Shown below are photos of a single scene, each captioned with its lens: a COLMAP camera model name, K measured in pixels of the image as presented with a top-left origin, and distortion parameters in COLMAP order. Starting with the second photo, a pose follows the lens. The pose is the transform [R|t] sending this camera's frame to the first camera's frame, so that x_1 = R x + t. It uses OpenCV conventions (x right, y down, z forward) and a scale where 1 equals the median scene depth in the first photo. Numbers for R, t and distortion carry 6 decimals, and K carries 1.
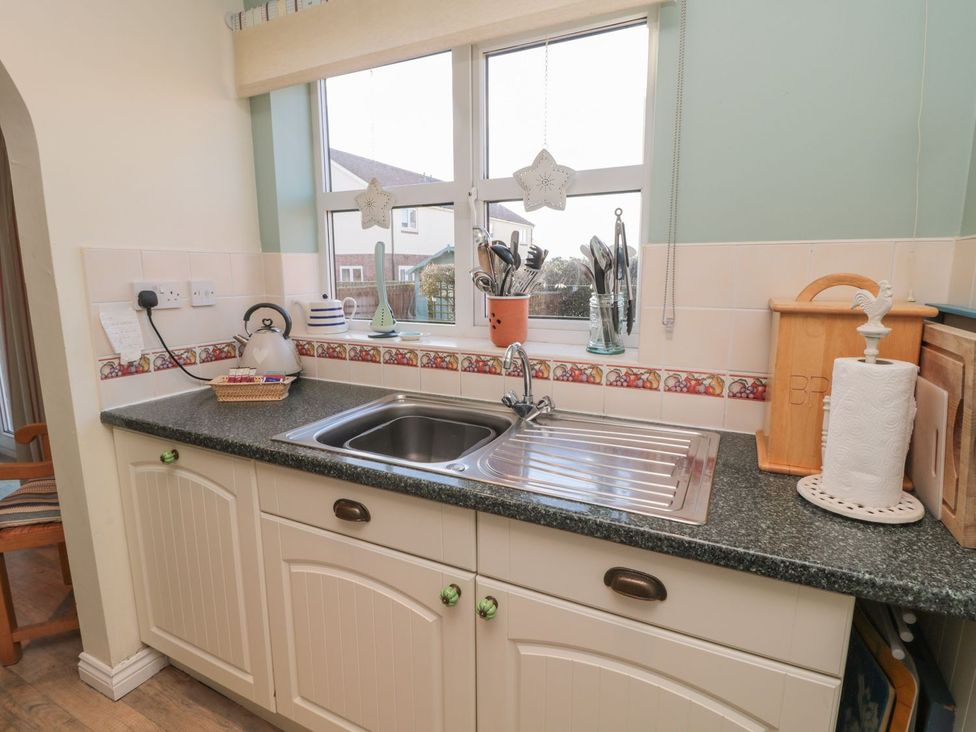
lens RADIAL K [[508.0, 0, 484.8], [0, 508.0, 358.3], [0, 0, 1]] dist [-0.005657, -0.008553]
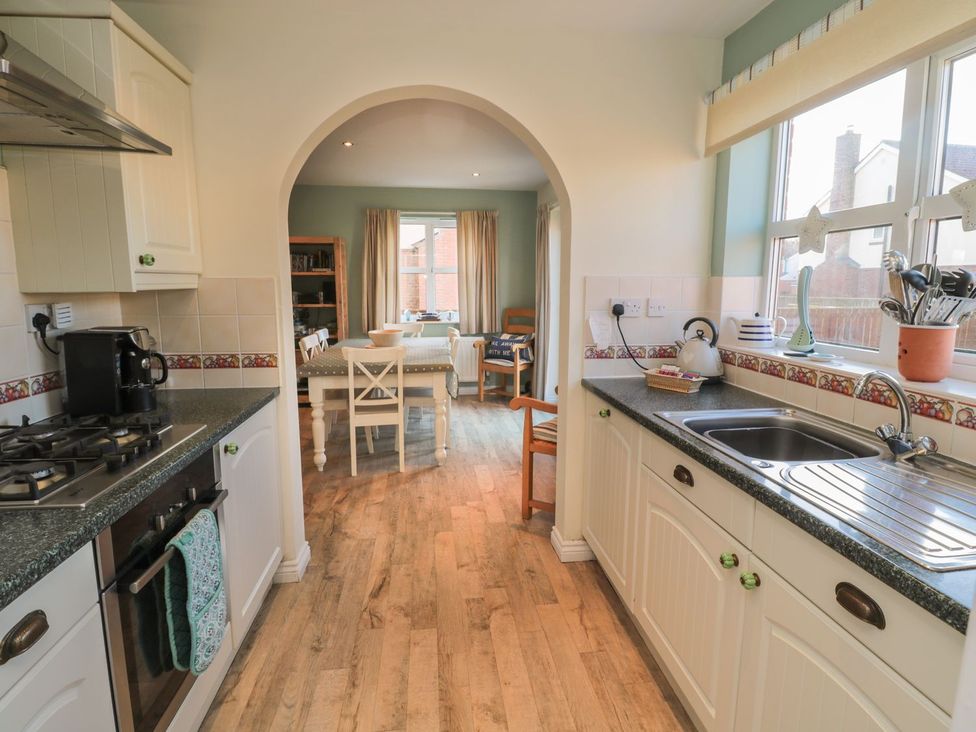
lens RADIAL K [[508.0, 0, 483.4], [0, 508.0, 359.9], [0, 0, 1]] dist [-0.005657, -0.008553]
pose [[0.542060, 0.126642, -0.830742, 0.359698], [-0.144943, 0.987853, 0.056017, 0.002778], [0.827745, 0.090046, 0.553832, -0.136998]]
